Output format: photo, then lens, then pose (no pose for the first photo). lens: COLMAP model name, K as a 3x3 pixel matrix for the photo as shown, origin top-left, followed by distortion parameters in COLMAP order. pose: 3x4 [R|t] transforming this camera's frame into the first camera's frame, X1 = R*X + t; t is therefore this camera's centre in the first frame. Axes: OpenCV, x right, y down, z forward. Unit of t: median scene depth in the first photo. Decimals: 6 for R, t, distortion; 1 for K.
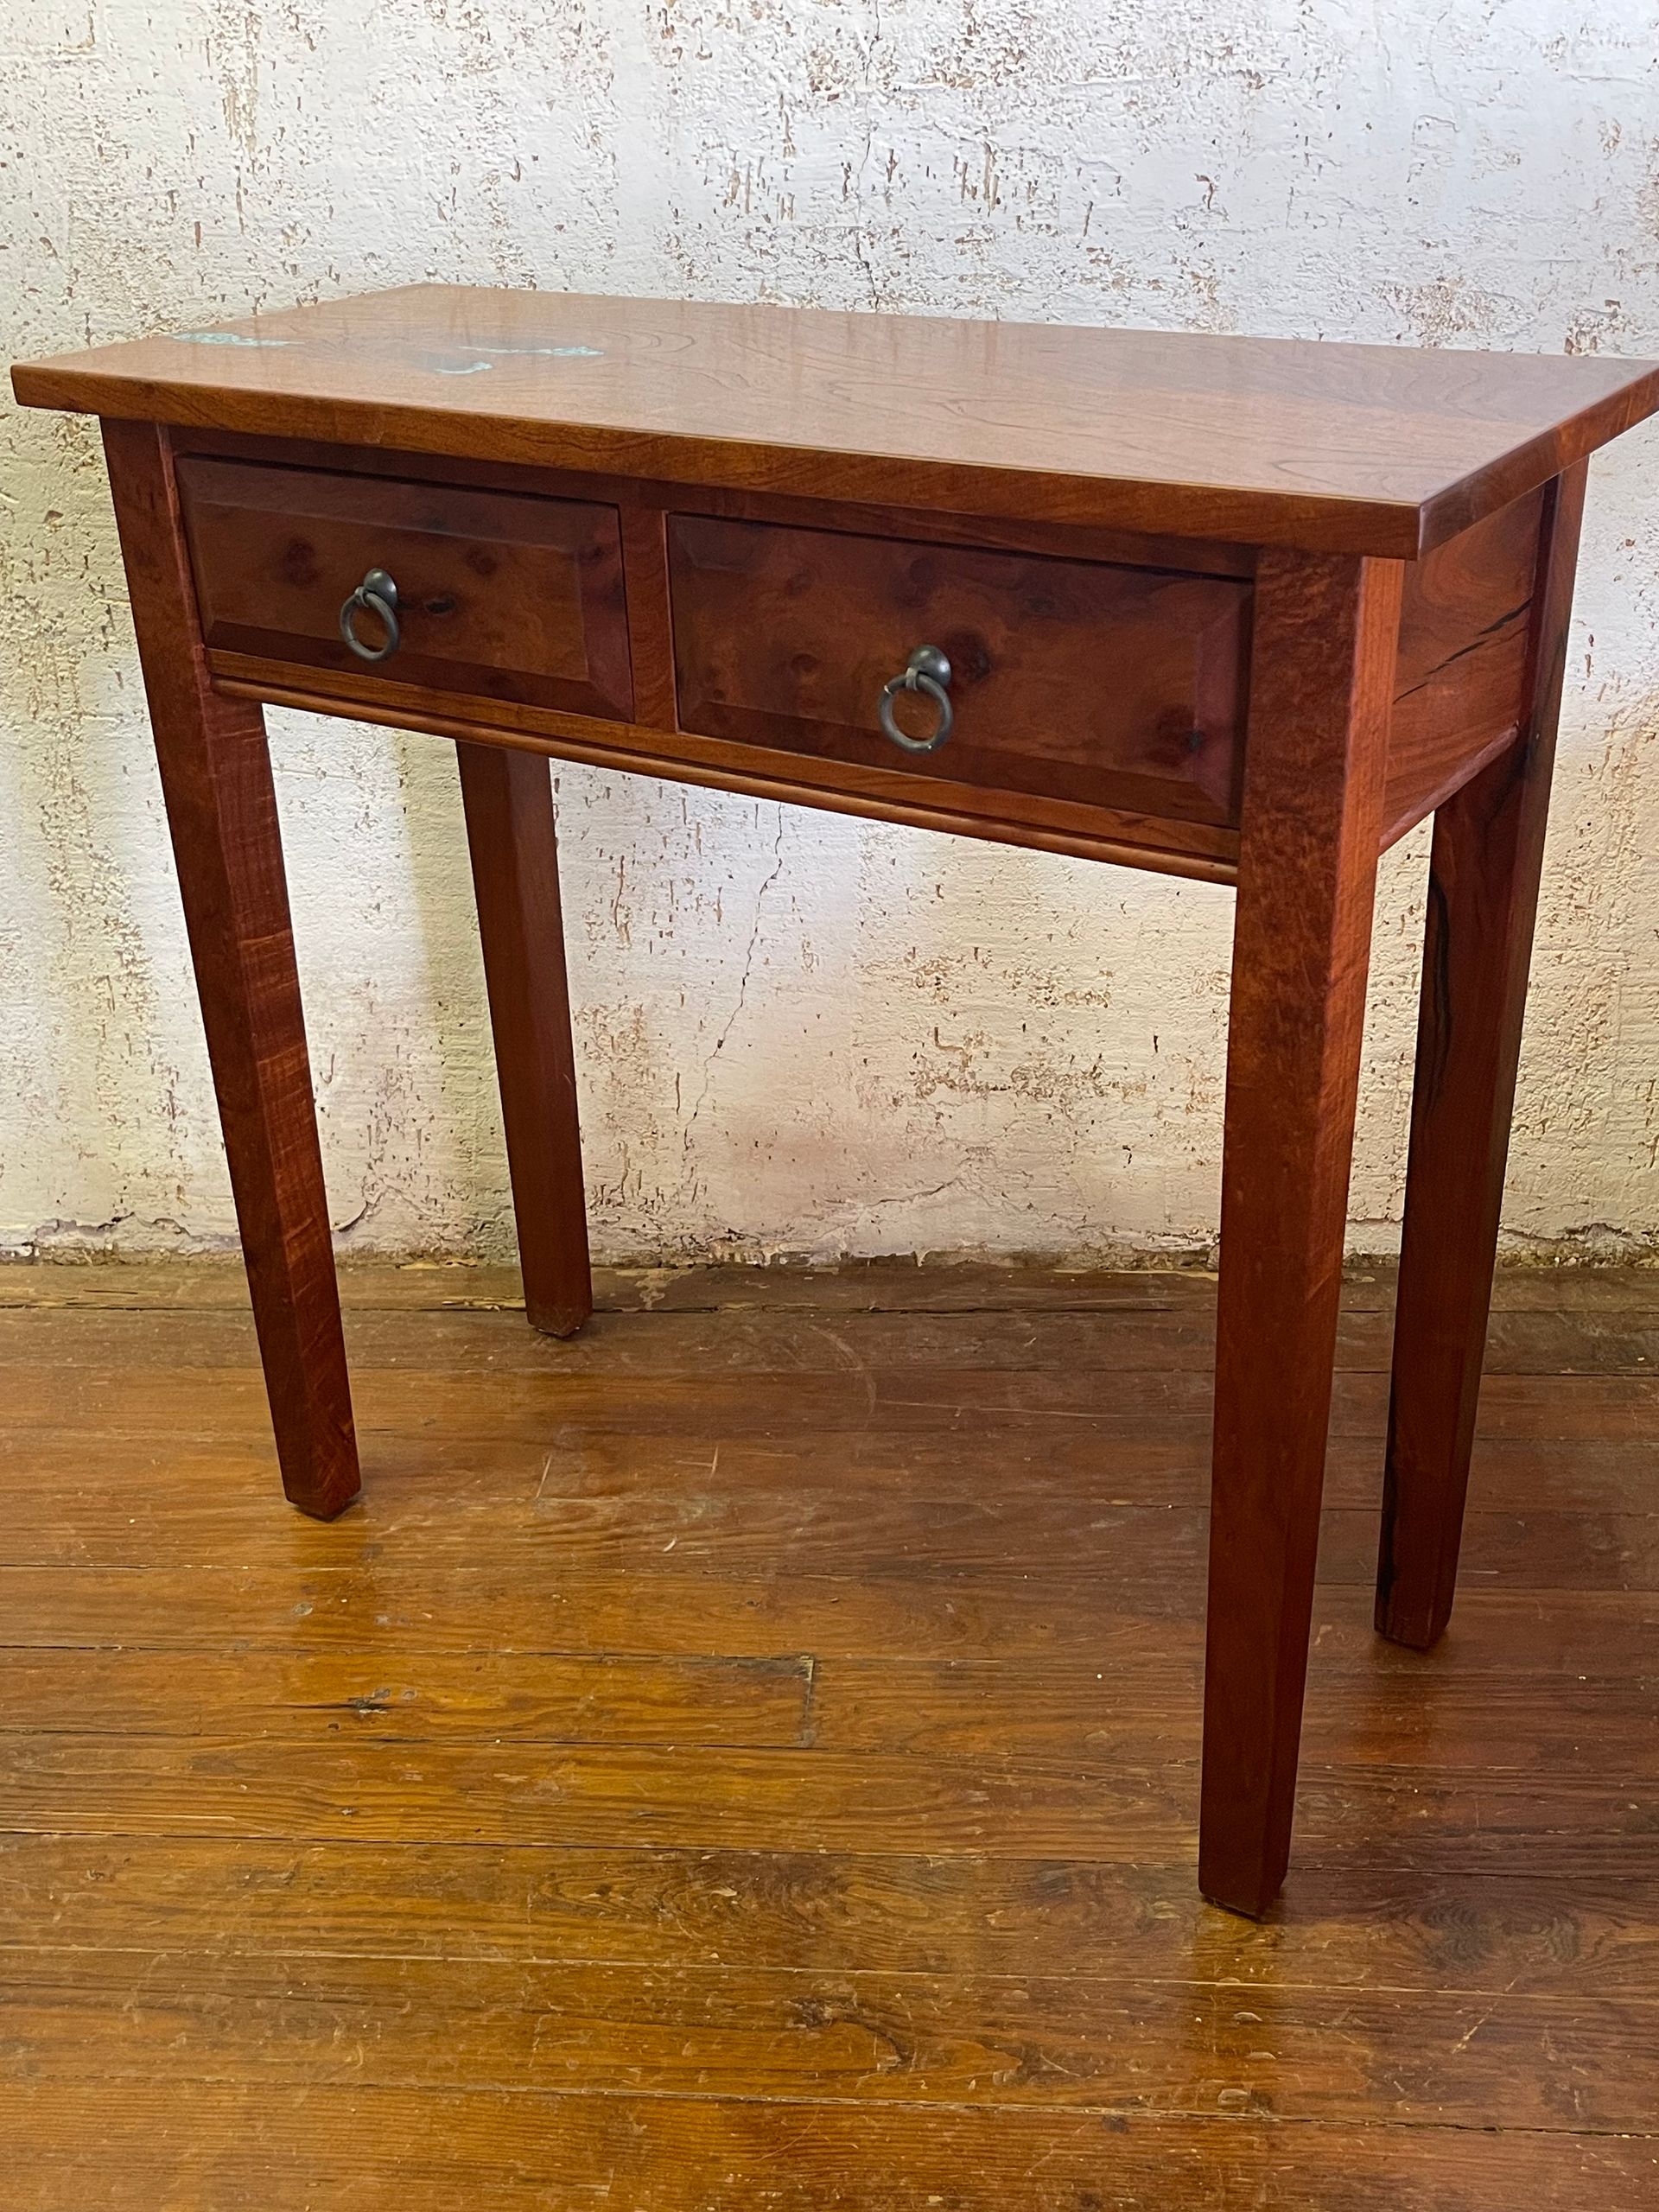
lens RADIAL K [[2379.5, 0, 825.7], [0, 2379.5, 1119.8], [0, 0, 1]] dist [0.069073, -0.074394]
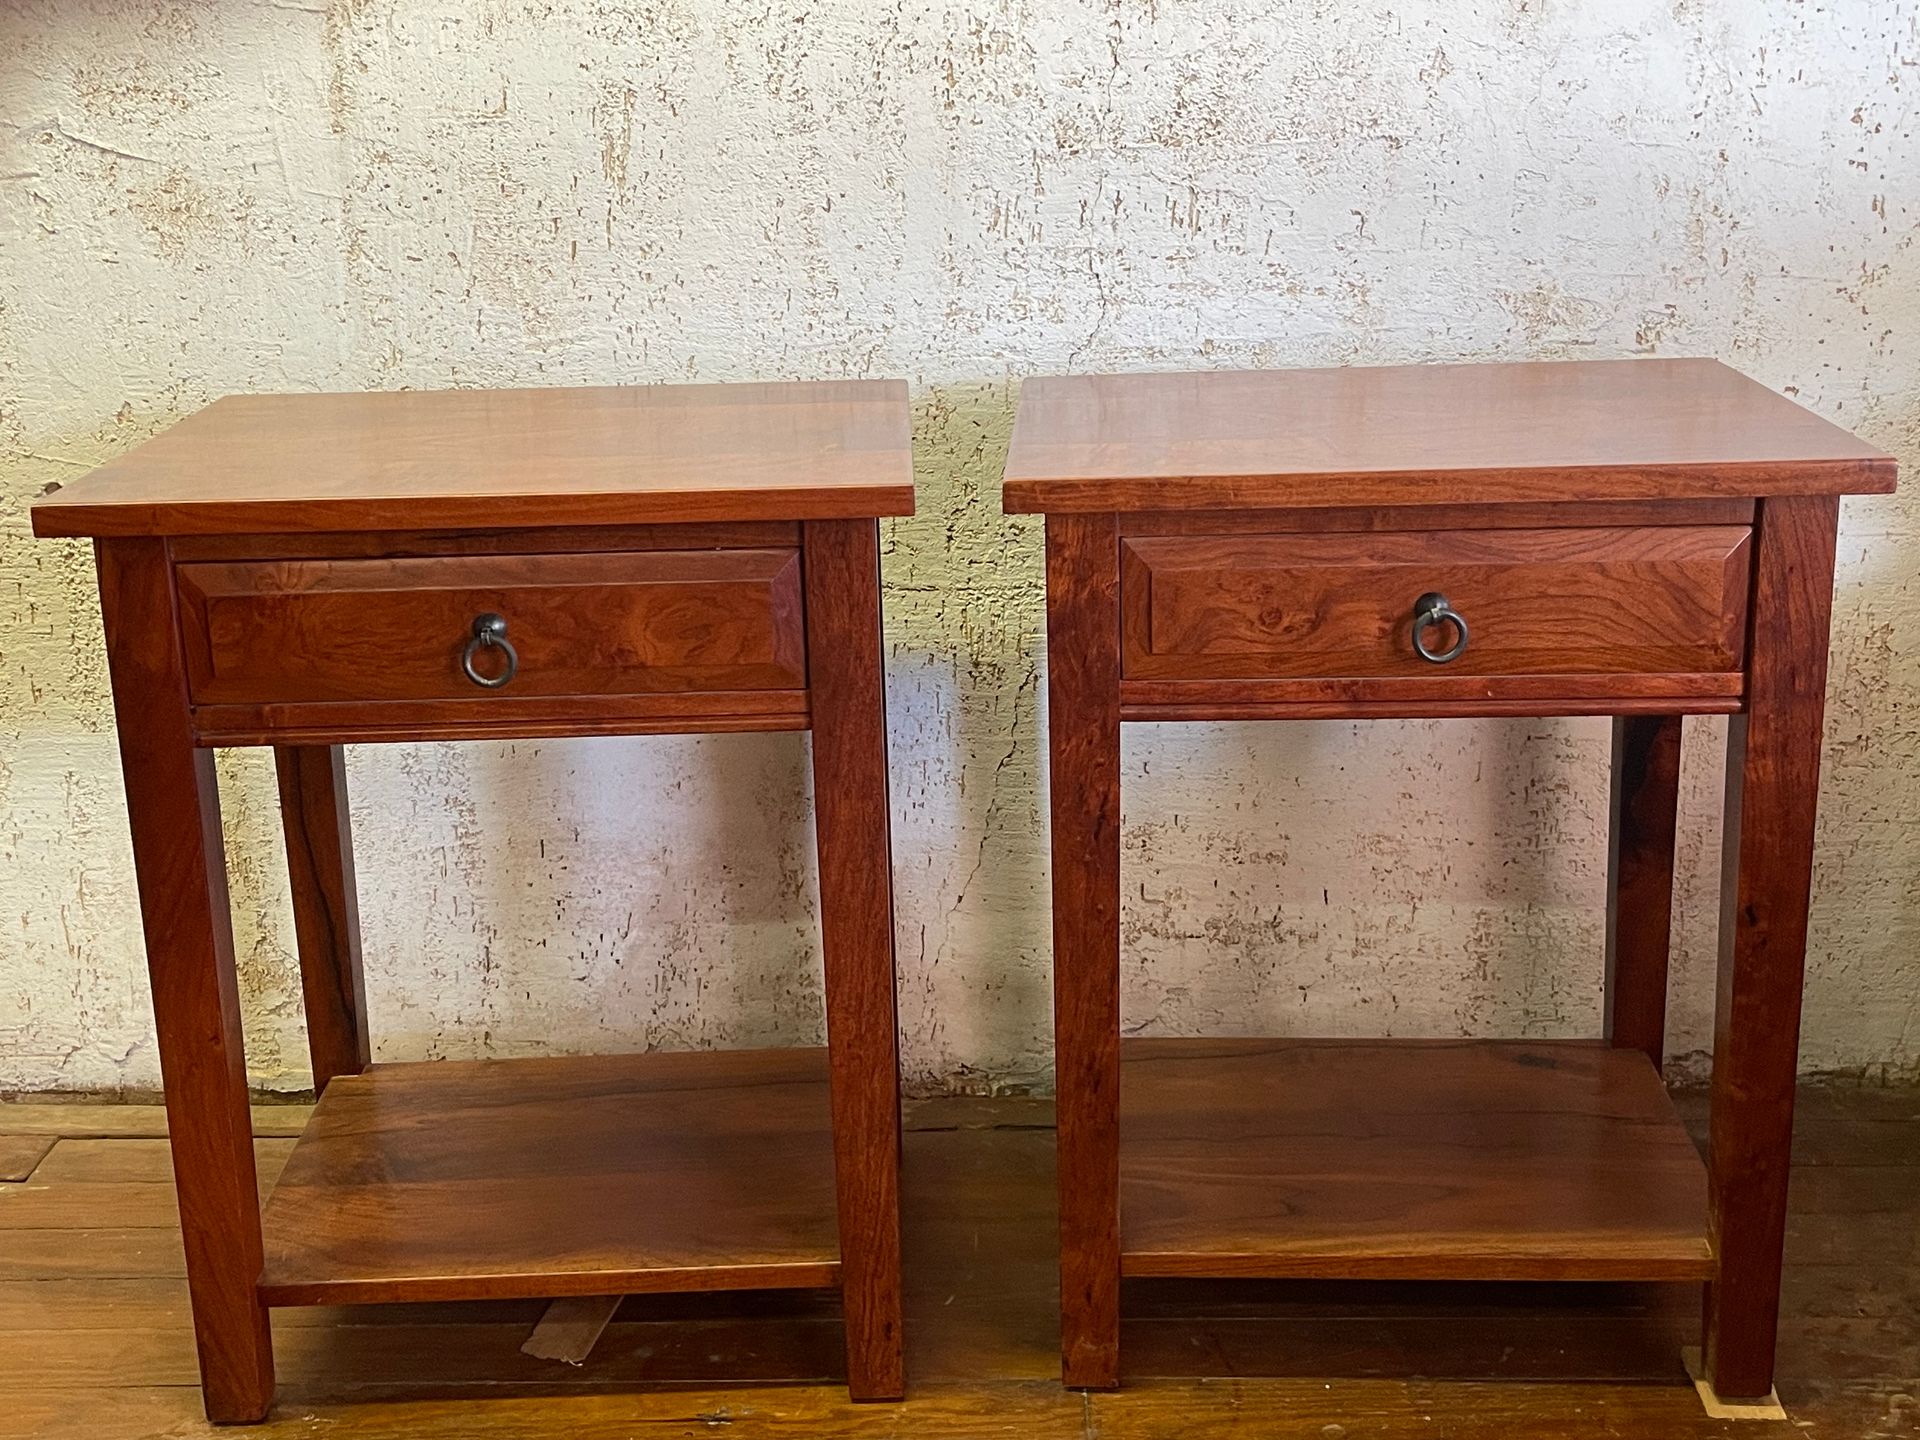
lens RADIAL K [[2379.2, 0, 952.4], [0, 2379.2, 727.2], [0, 0, 1]] dist [0.123569, -0.374843]
pose [[0.999094, -0.000583, 0.042556, -0.116460], [0.008268, 0.983516, -0.180633, 0.115742], [-0.041749, 0.180821, 0.982630, -0.219261]]
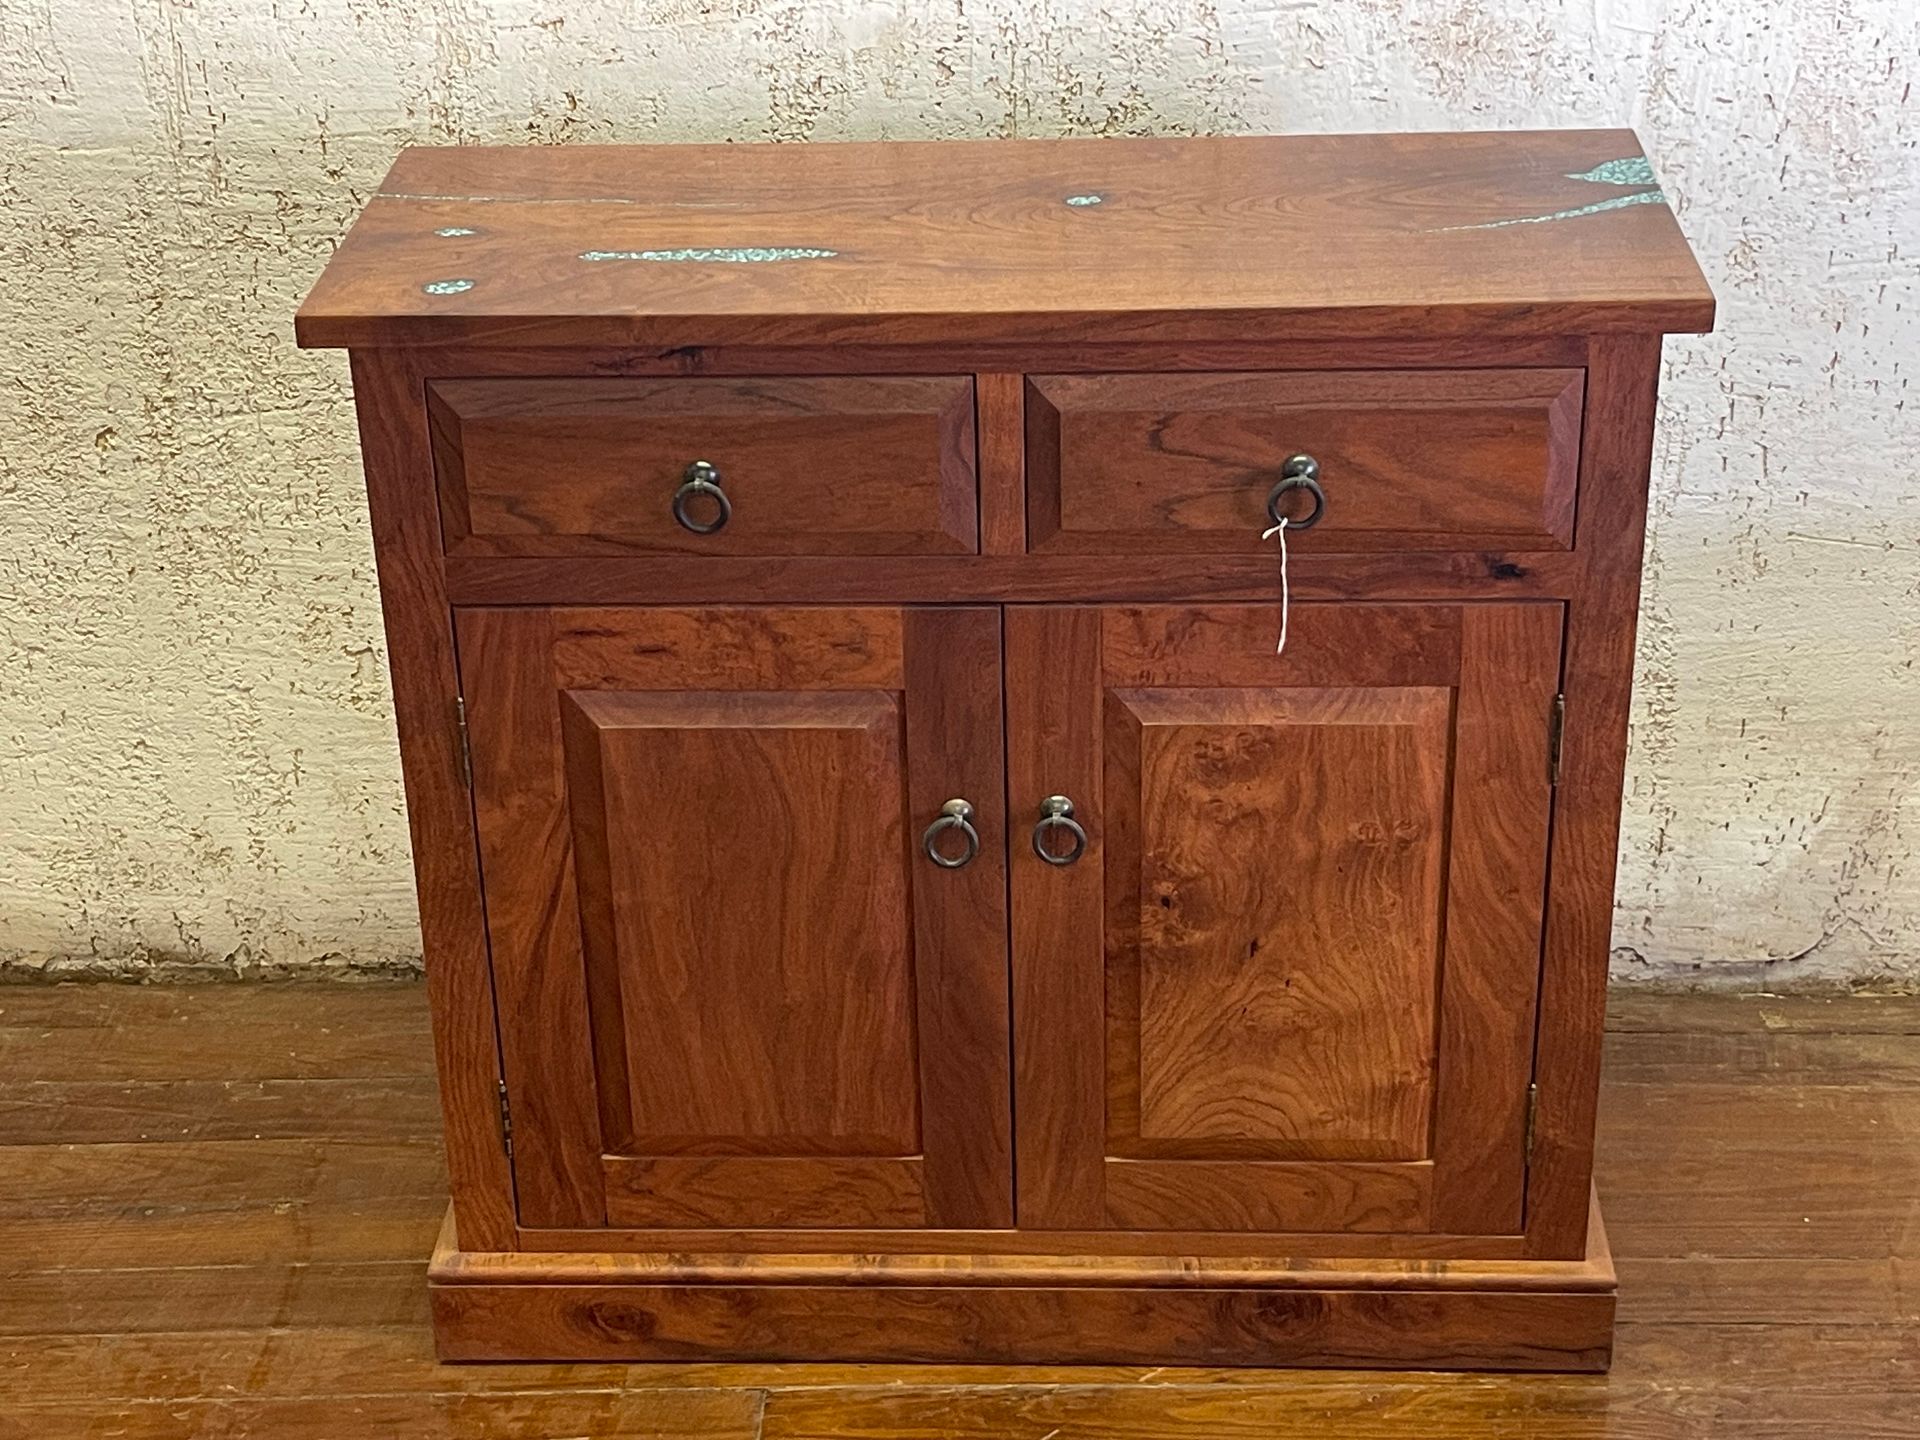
lens RADIAL K [[3157.3, 0, 937.8], [0, 3157.3, 720.2], [0, 0, 1]] dist [0.134814, -0.467084]
pose [[0.998776, 0.002756, 0.049391, -0.812621], [-0.001680, 0.999761, -0.021819, -0.035687], [-0.049439, 0.021709, 0.998541, -0.498874]]
